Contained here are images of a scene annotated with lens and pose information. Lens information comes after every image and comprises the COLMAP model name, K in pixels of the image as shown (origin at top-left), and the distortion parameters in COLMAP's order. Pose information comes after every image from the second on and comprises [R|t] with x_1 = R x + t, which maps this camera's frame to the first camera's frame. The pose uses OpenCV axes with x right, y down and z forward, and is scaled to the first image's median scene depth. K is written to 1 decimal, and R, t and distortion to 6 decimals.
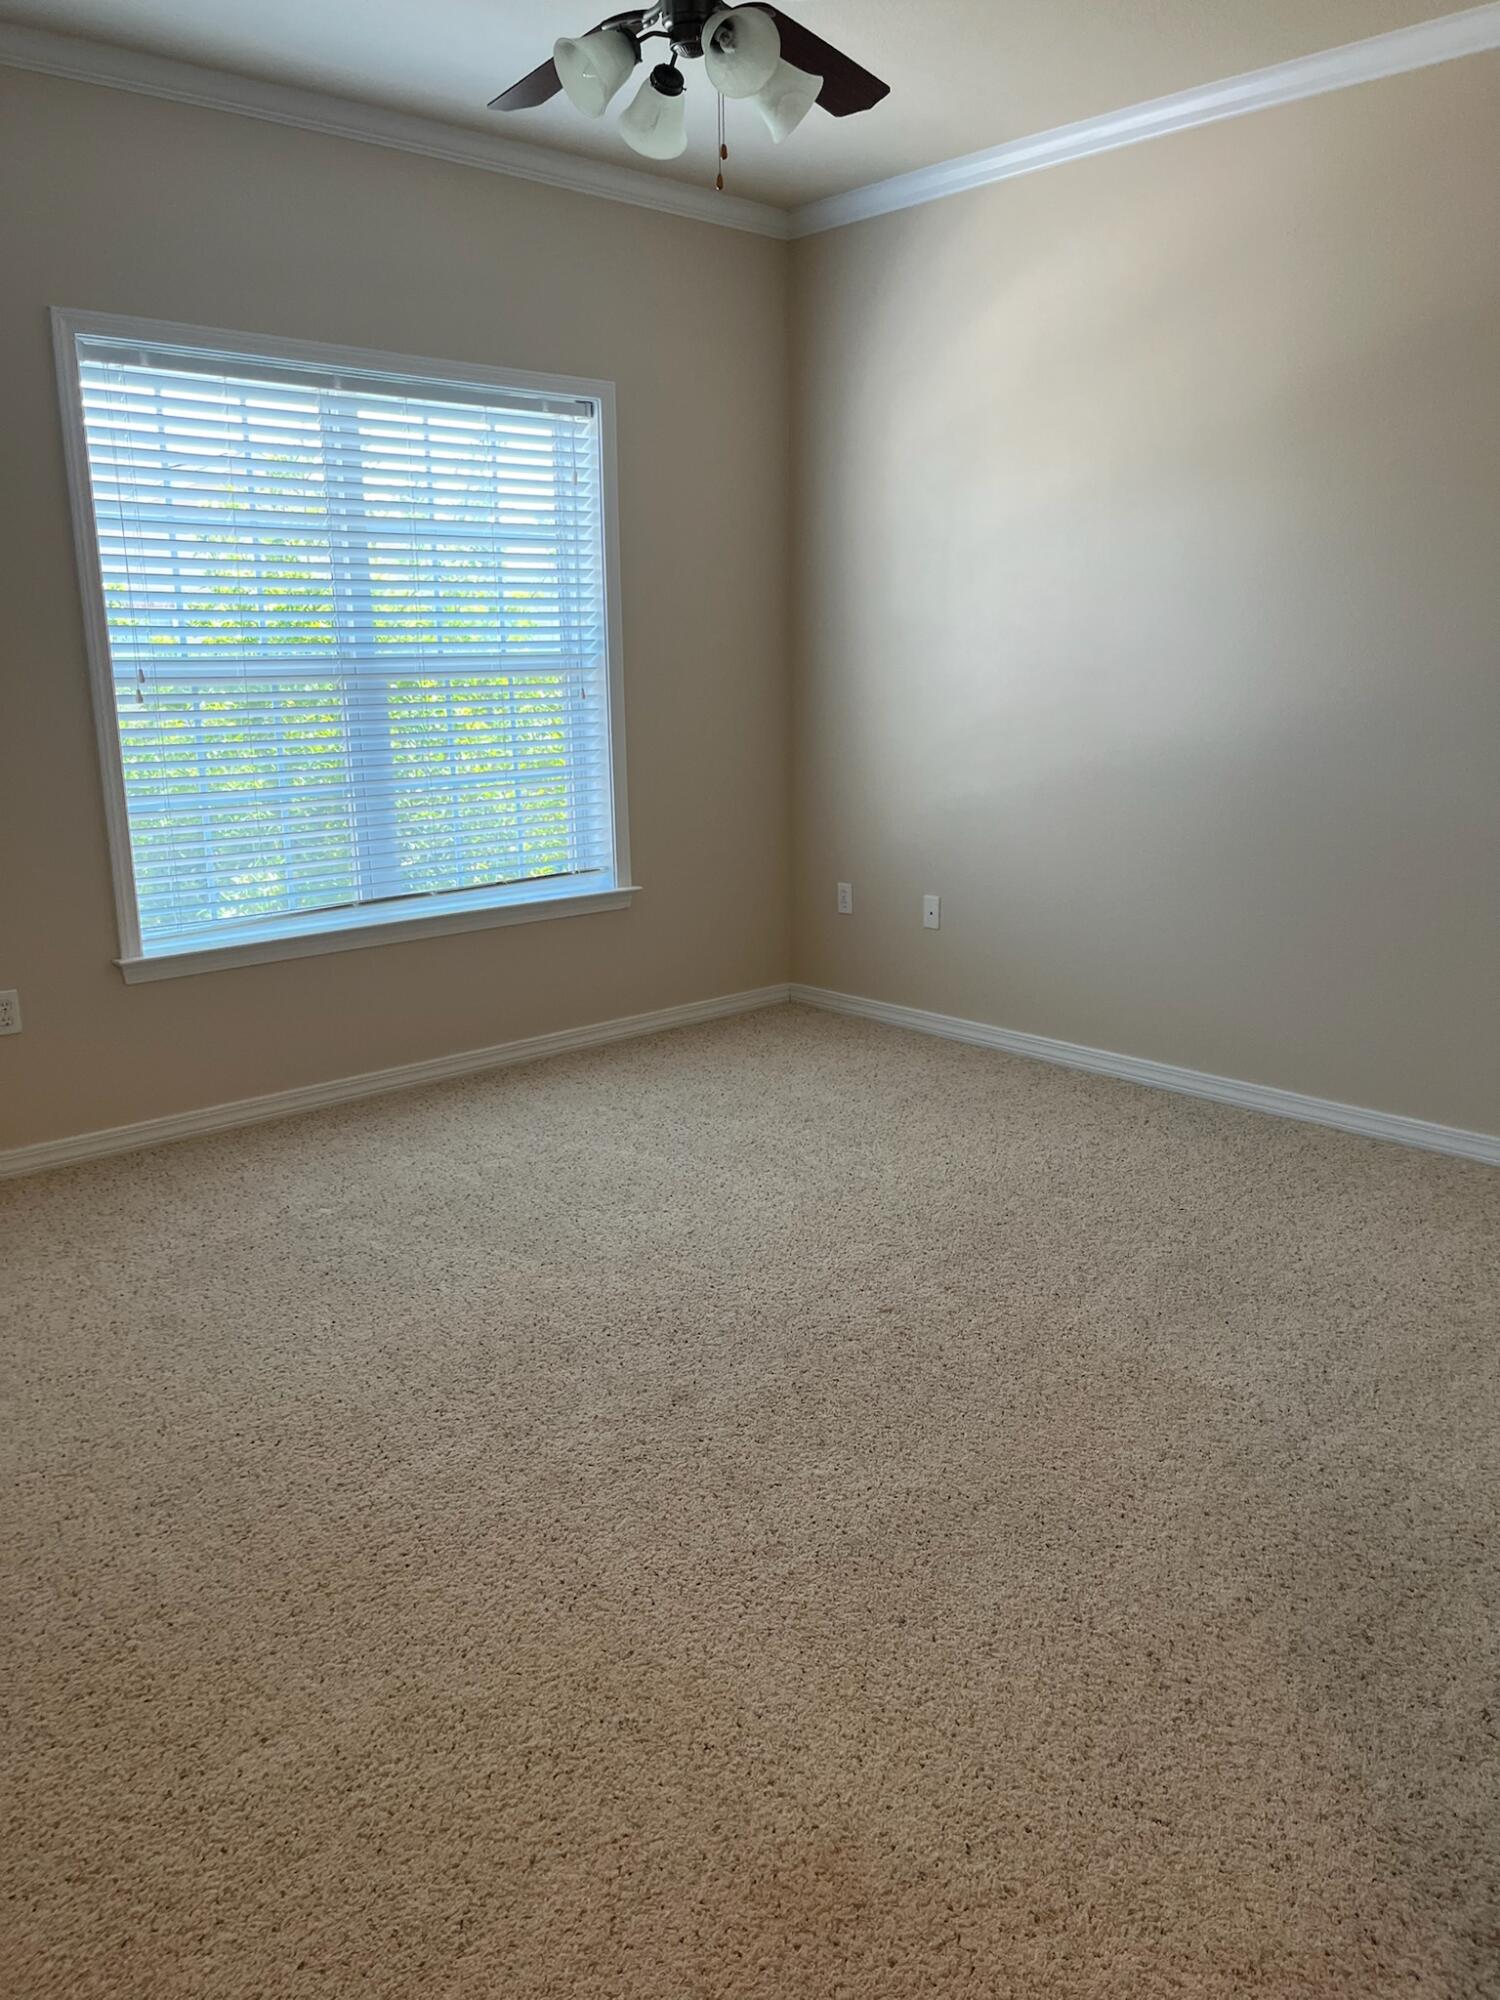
lens RADIAL K [[1531.0, 0, 734.4], [0, 1531.0, 1016.5], [0, 0, 1]] dist [0.052634, -0.072665]
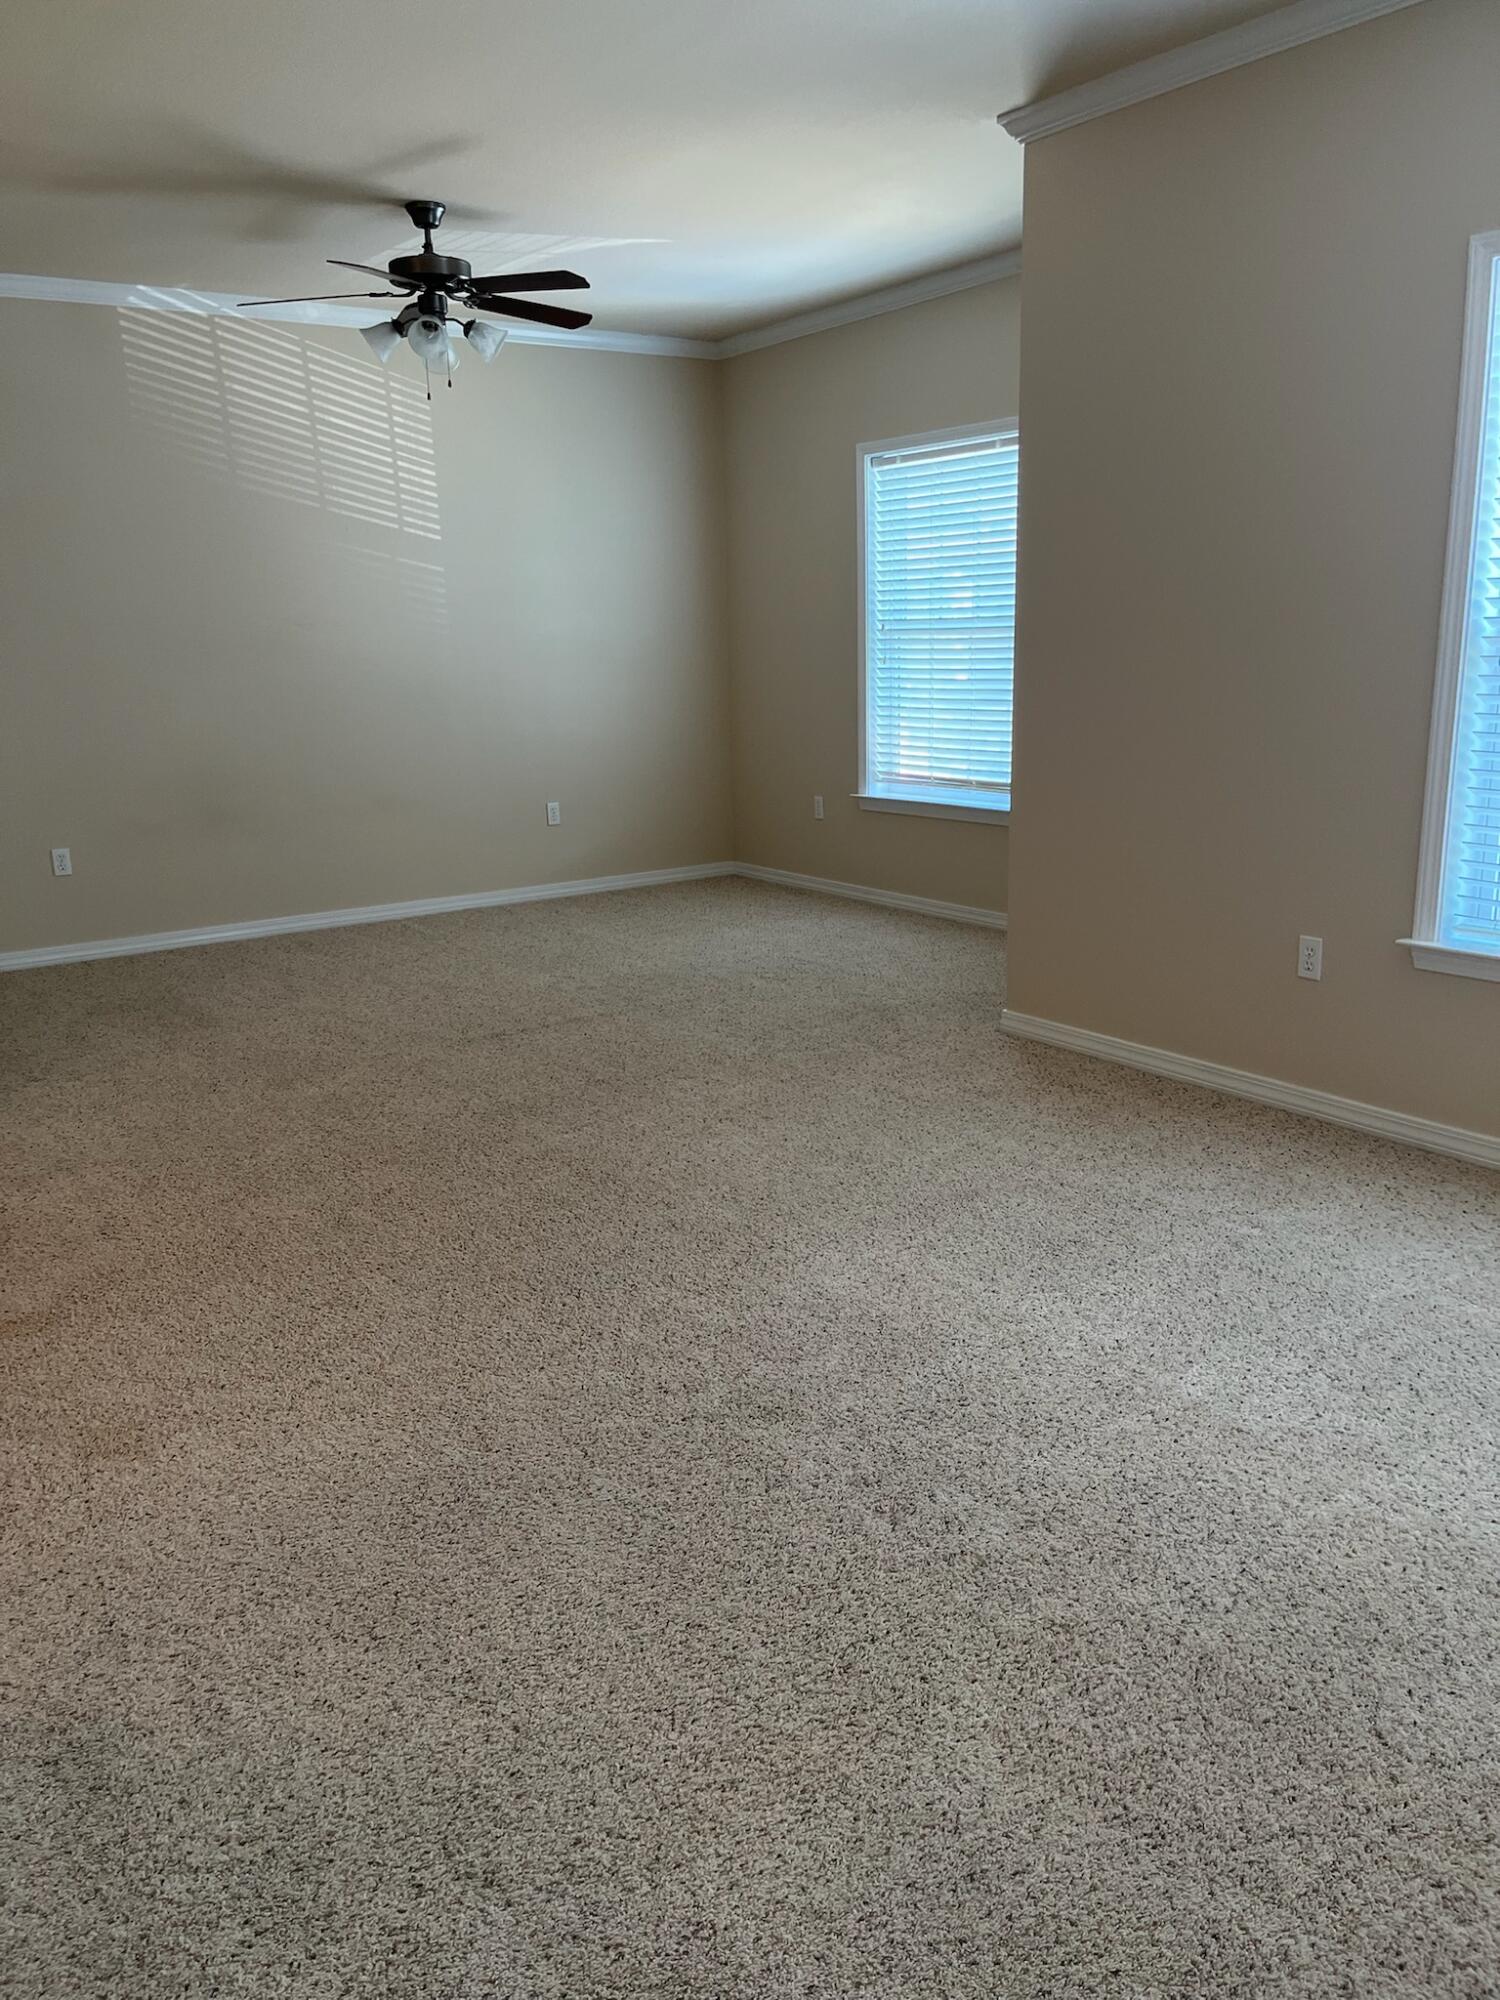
lens RADIAL K [[1531.0, 0, 734.4], [0, 1531.0, 1016.5], [0, 0, 1]] dist [0.052634, -0.072665]
pose [[-0.130617, 0.251392, -0.959031, 0.619080], [-0.216499, 0.936741, 0.275035, -0.178005], [0.967506, 0.243554, -0.067928, 0.746524]]
